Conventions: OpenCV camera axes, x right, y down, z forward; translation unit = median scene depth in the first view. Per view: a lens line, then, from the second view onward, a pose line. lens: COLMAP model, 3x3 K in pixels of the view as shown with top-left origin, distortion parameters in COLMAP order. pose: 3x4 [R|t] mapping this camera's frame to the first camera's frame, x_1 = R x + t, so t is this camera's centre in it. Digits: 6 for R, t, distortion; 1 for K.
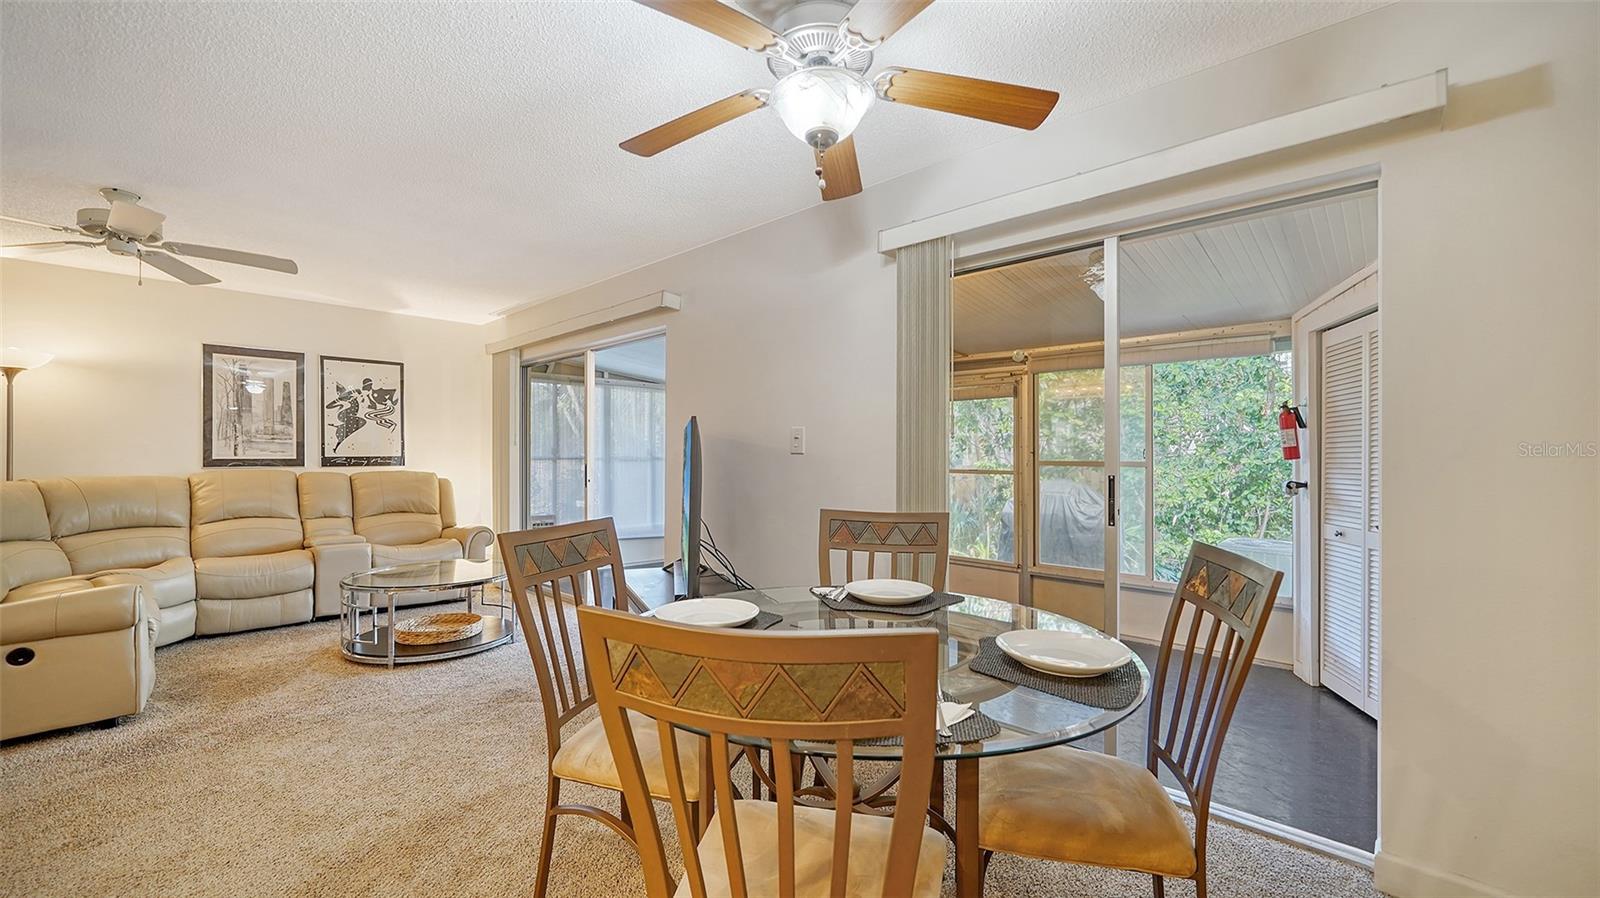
lens RADIAL K [[648.0, 0, 791.8], [0, 648.0, 456.0], [0, 0, 1]] dist [-0.002968, -0.000859]
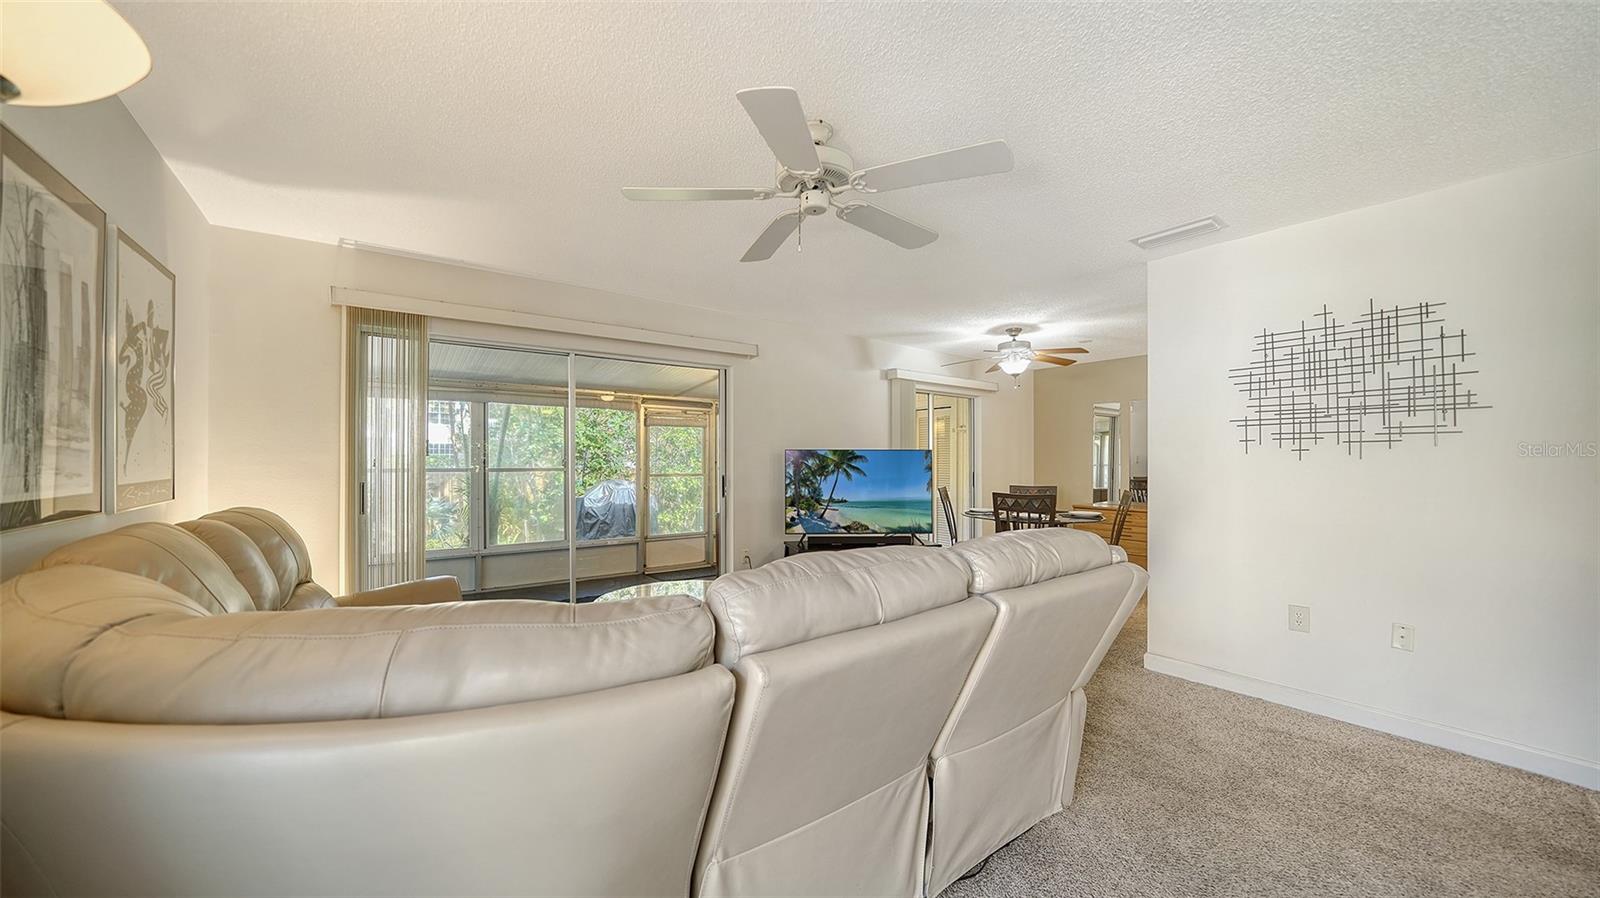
lens RADIAL K [[570.1, 0, 806.1], [0, 570.1, 455.9], [0, 0, 1]] dist [-0.015469, 0.001092]
pose [[0.156893, 0.003834, 0.987608, -1.076850], [-0.001092, 0.999993, -0.003709, -0.017292], [-0.987615, -0.000497, 0.156896, 0.577602]]
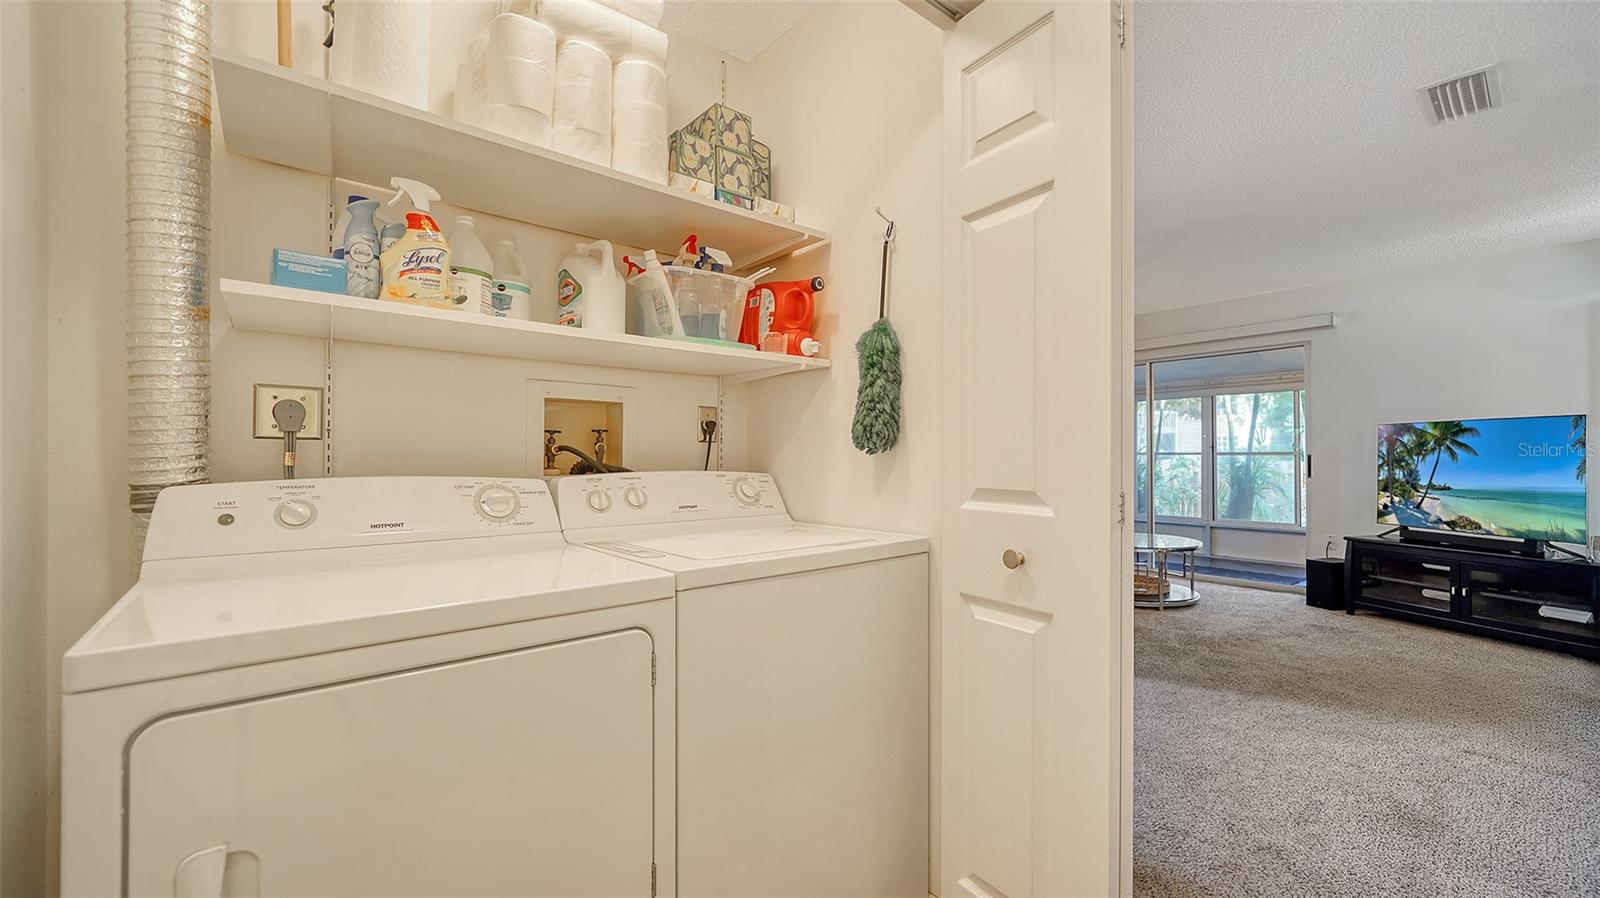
lens RADIAL K [[648.0, 0, 808.1], [0, 648.0, 442.8], [0, 0, 1]] dist [-0.002968, -0.000859]
pose [[0.995967, 0.002823, -0.089673, -0.864203], [-0.004375, 0.999844, -0.017116, 0.014794], [0.089611, 0.017439, 0.995824, -0.251776]]
